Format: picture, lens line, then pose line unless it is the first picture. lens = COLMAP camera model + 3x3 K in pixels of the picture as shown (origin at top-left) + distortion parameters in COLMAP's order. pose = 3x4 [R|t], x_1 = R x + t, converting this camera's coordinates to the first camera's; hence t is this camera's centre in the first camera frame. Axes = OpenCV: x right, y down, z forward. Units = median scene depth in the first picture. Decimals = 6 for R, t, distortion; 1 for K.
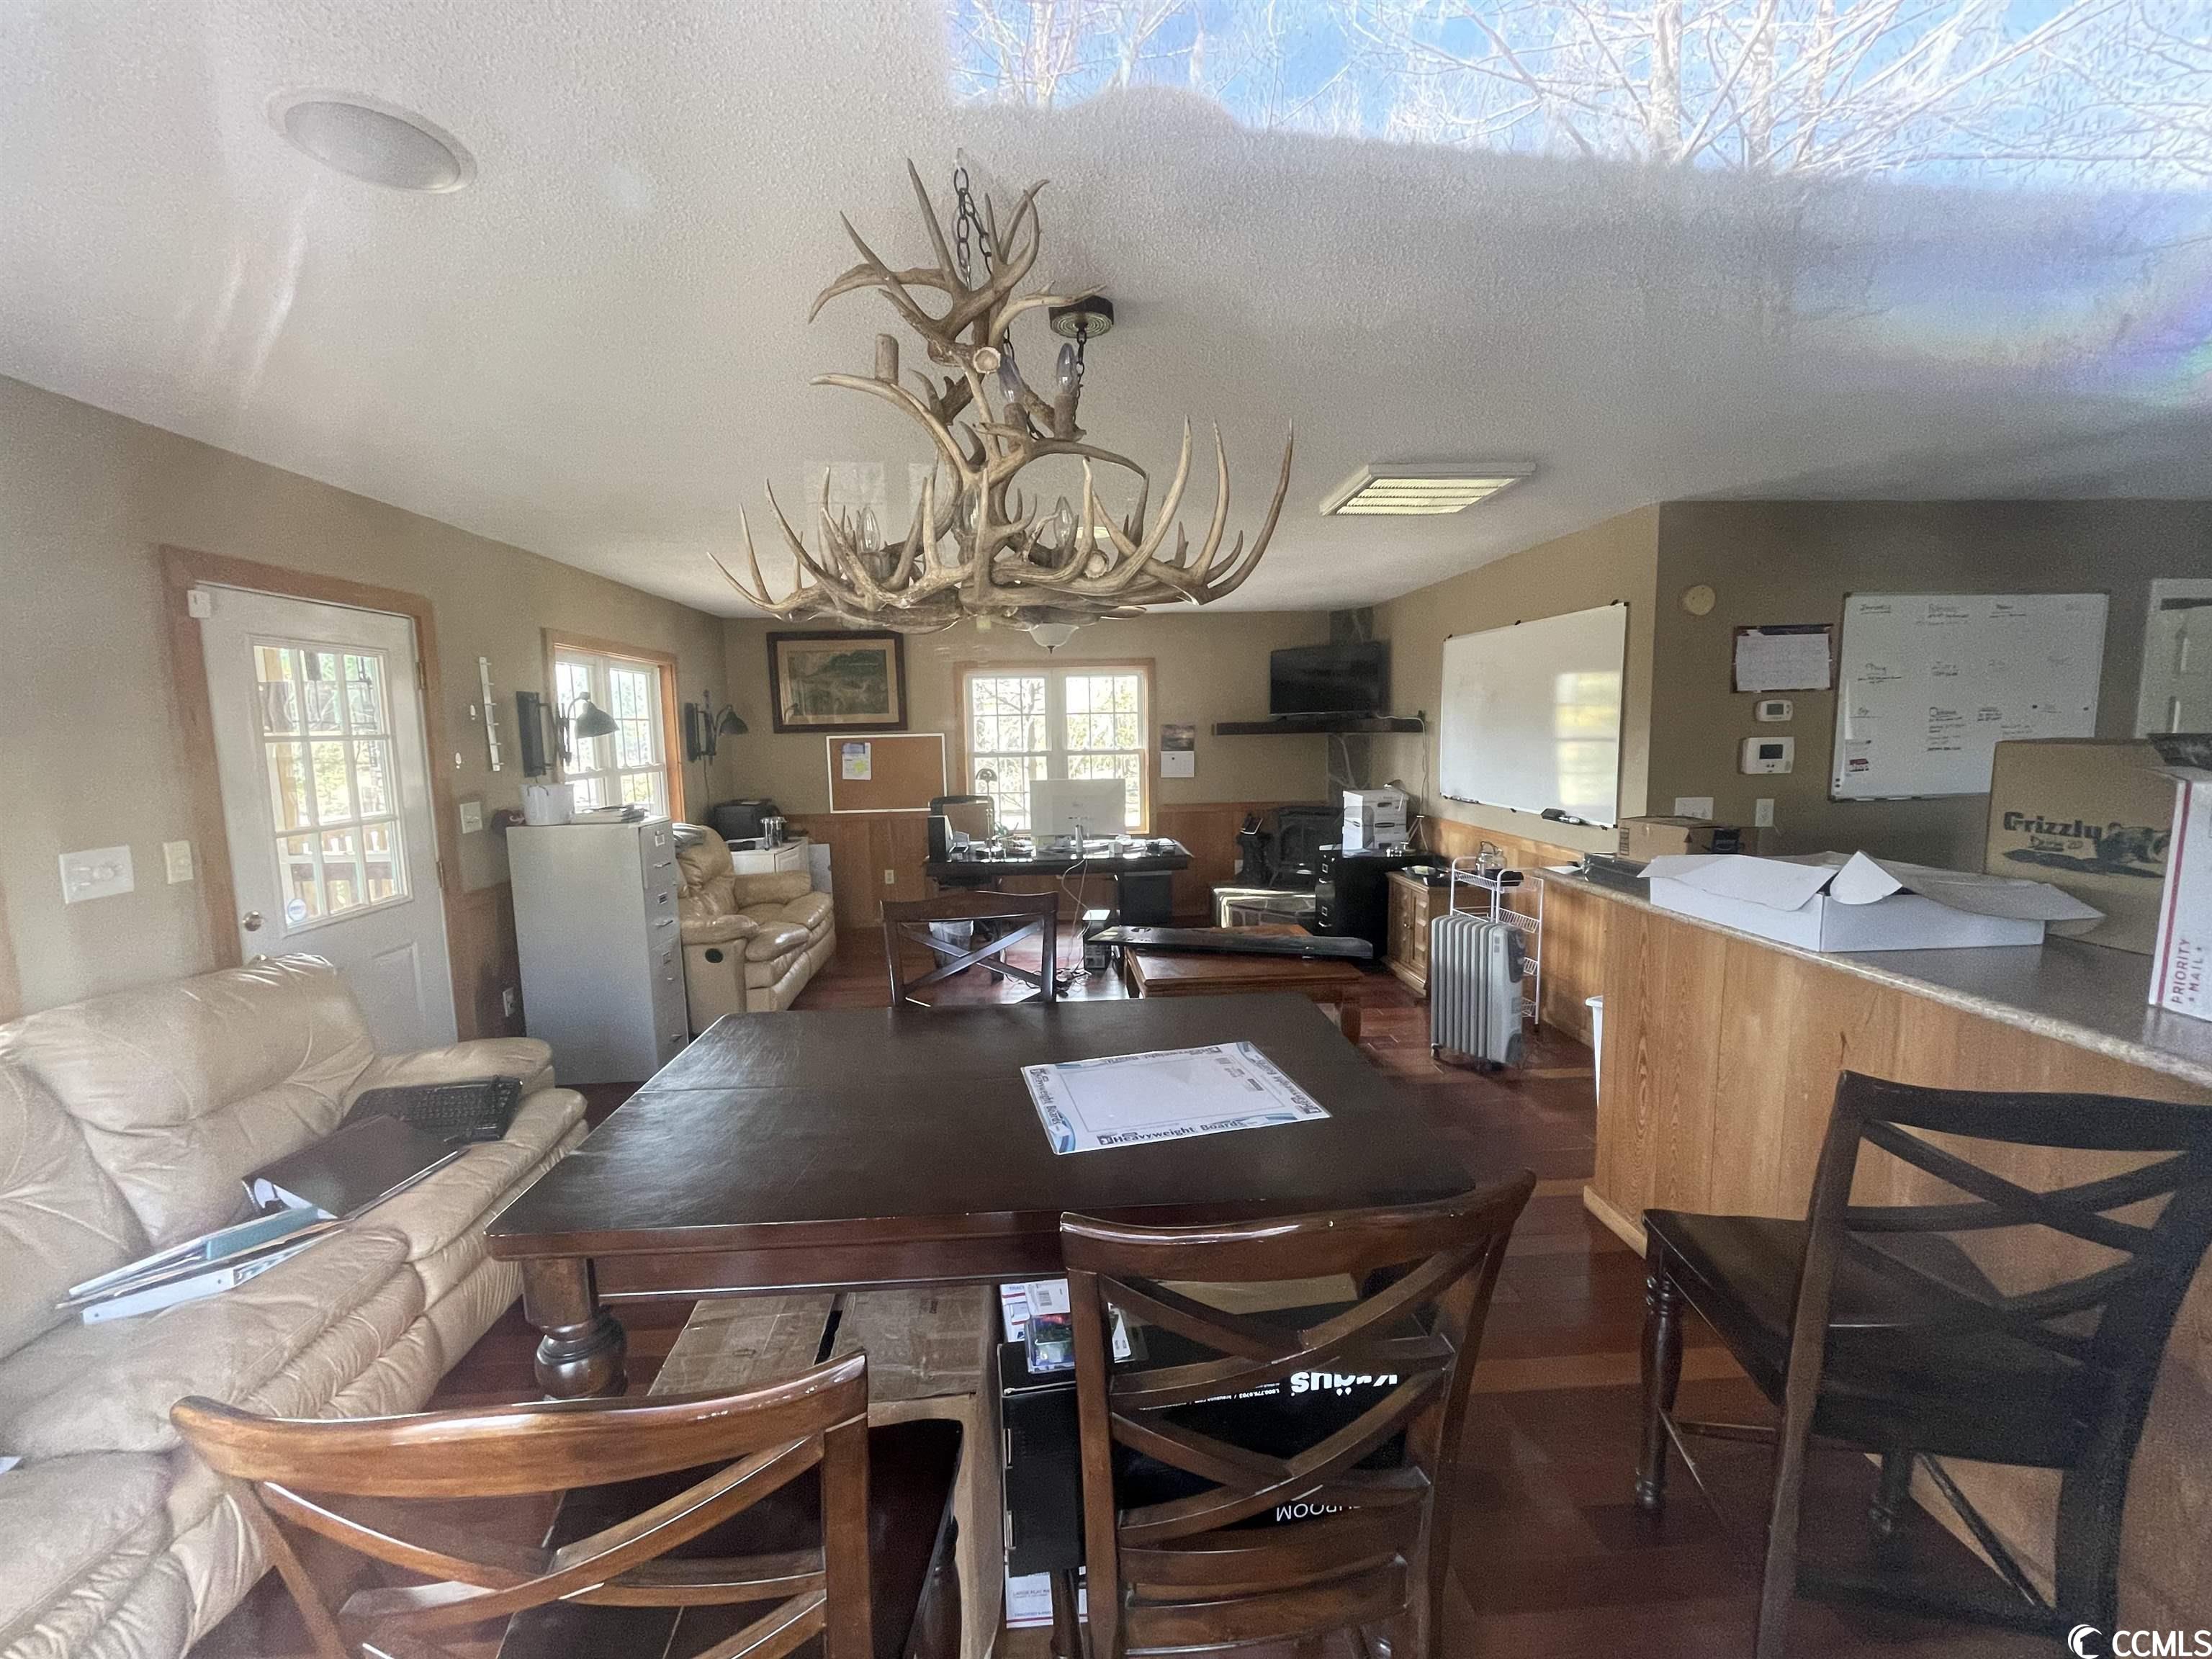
lens RADIAL K [[888.0, 0, 1106.0], [0, 888.0, 829.5], [0, 0, 1]] dist [0.000340, 0.000300]
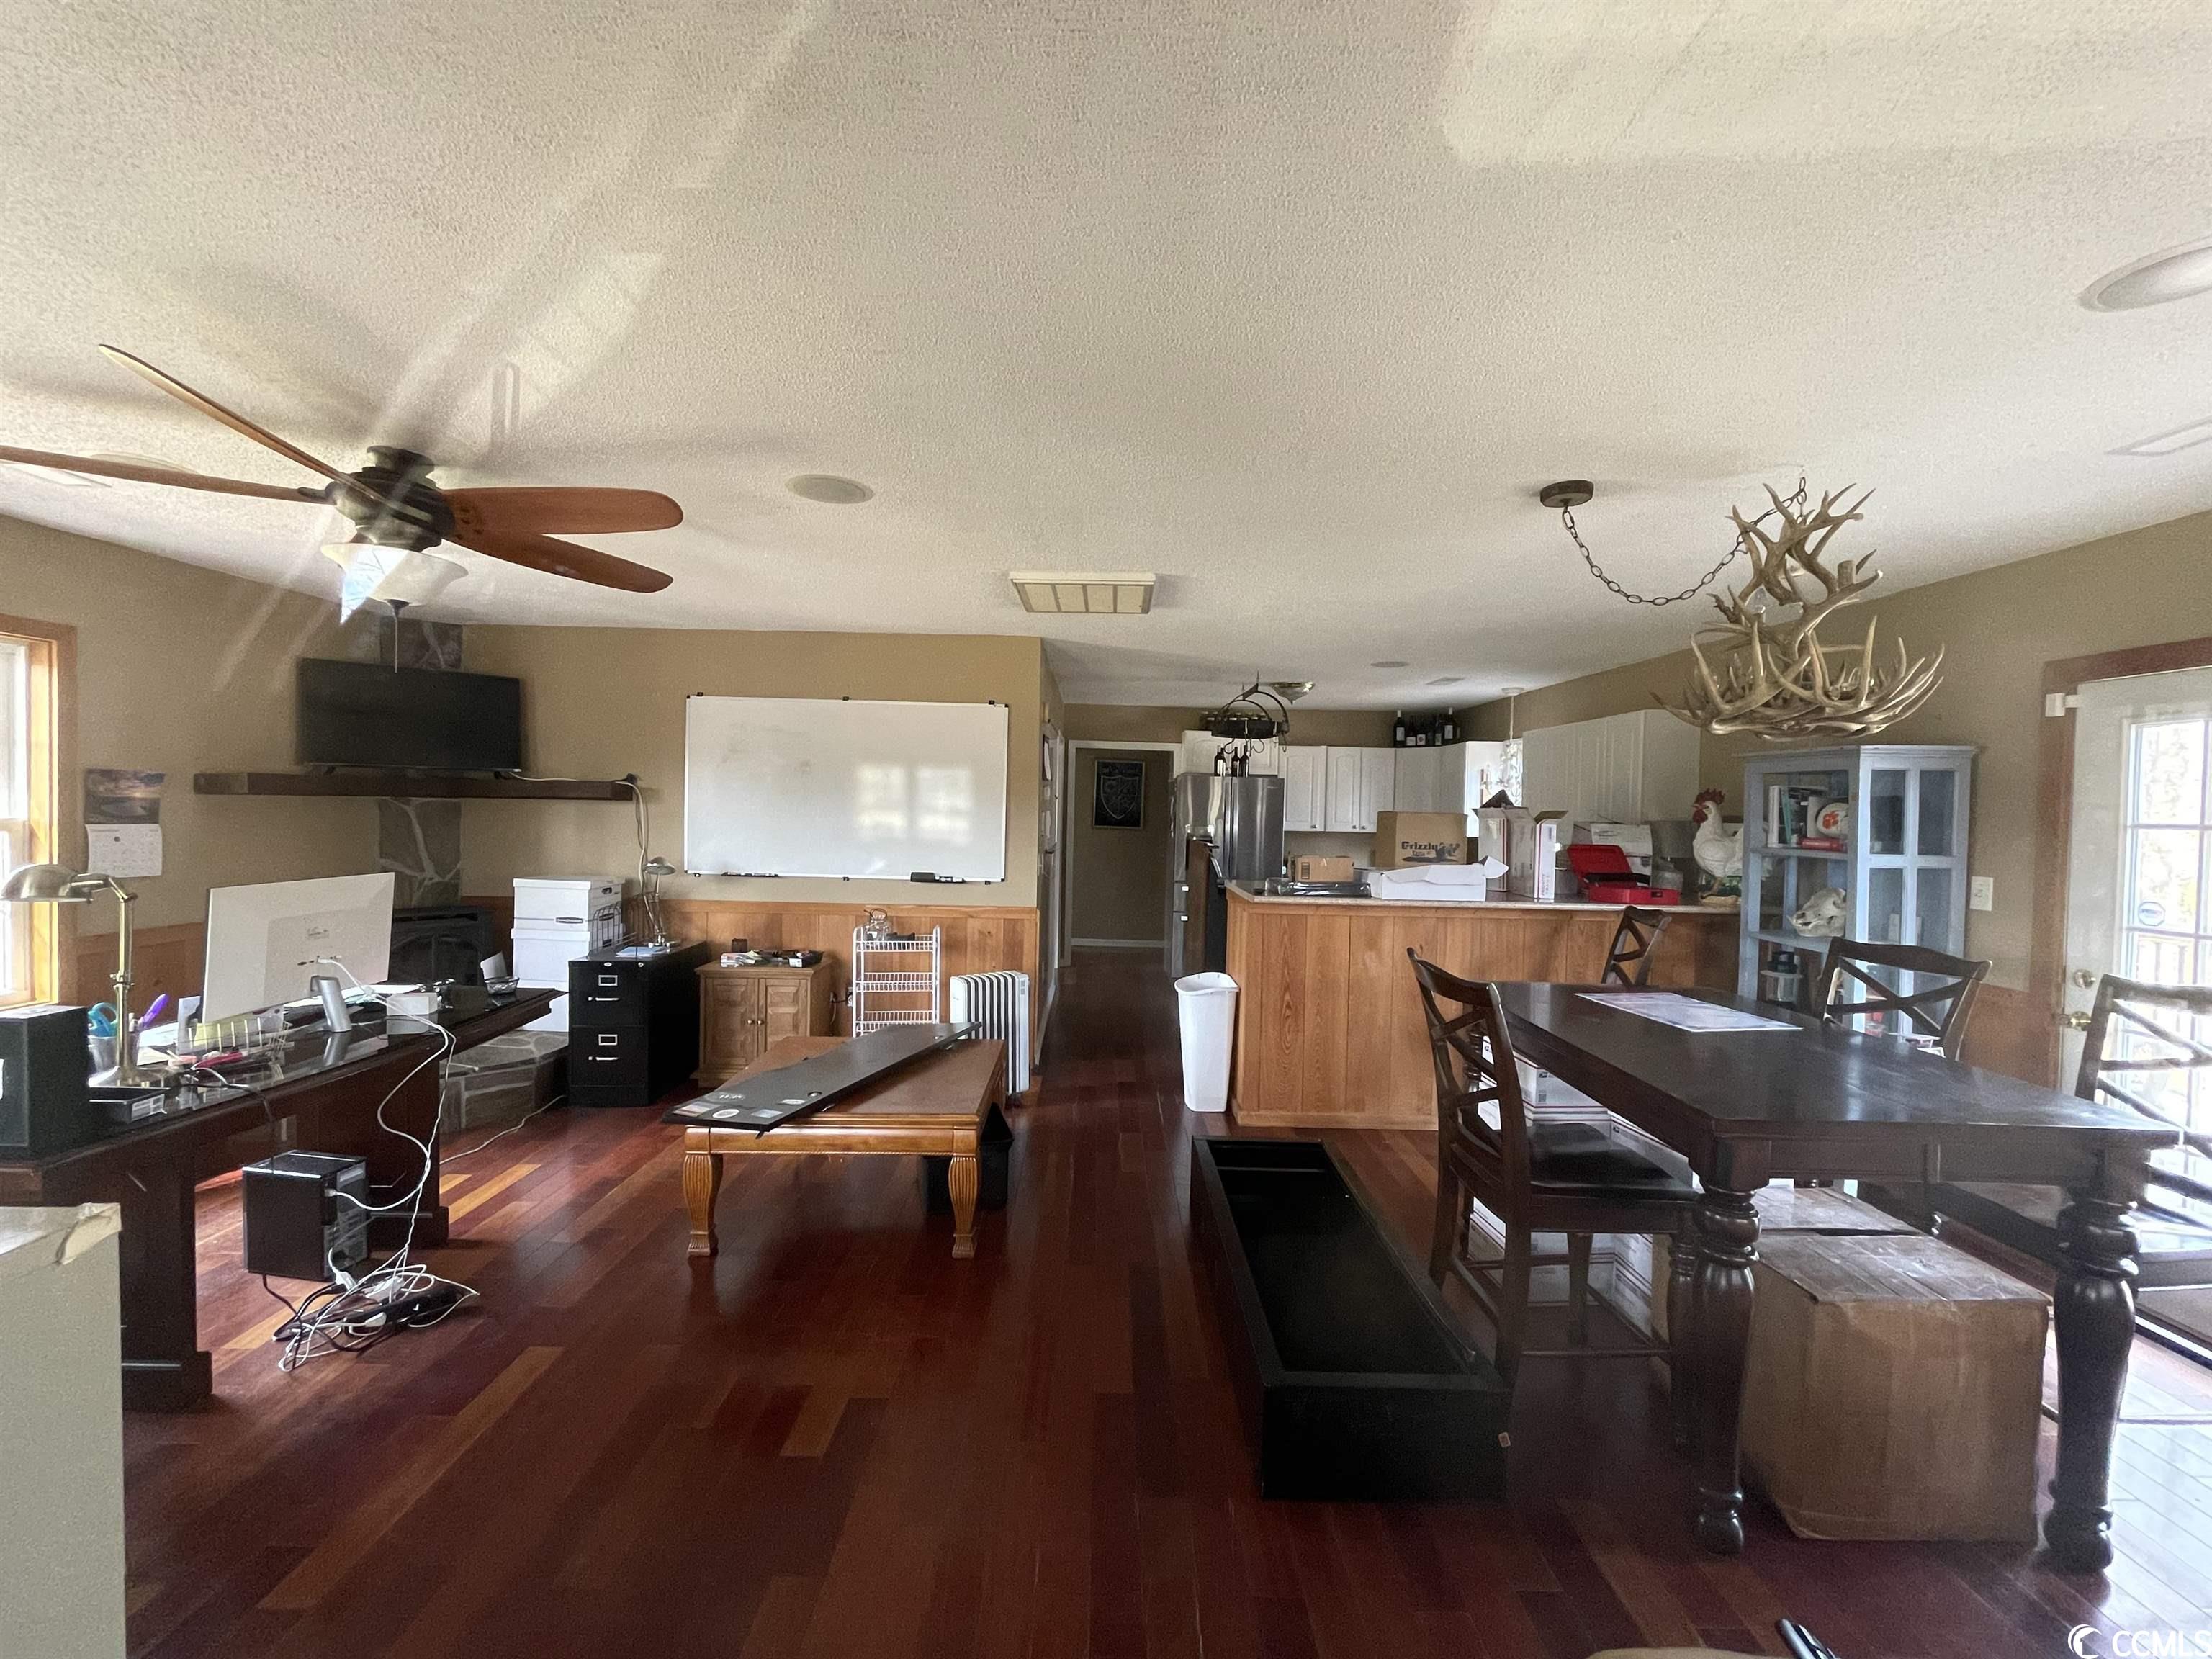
lens RADIAL K [[888.0, 0, 1106.0], [0, 888.0, 829.5], [0, 0, 1]] dist [0.000340, 0.000300]
pose [[0.047346, -0.004828, 0.998867, -0.474131], [0.095412, 0.995438, 0.000288, -0.043414], [-0.994311, 0.095290, 0.047591, 0.560758]]
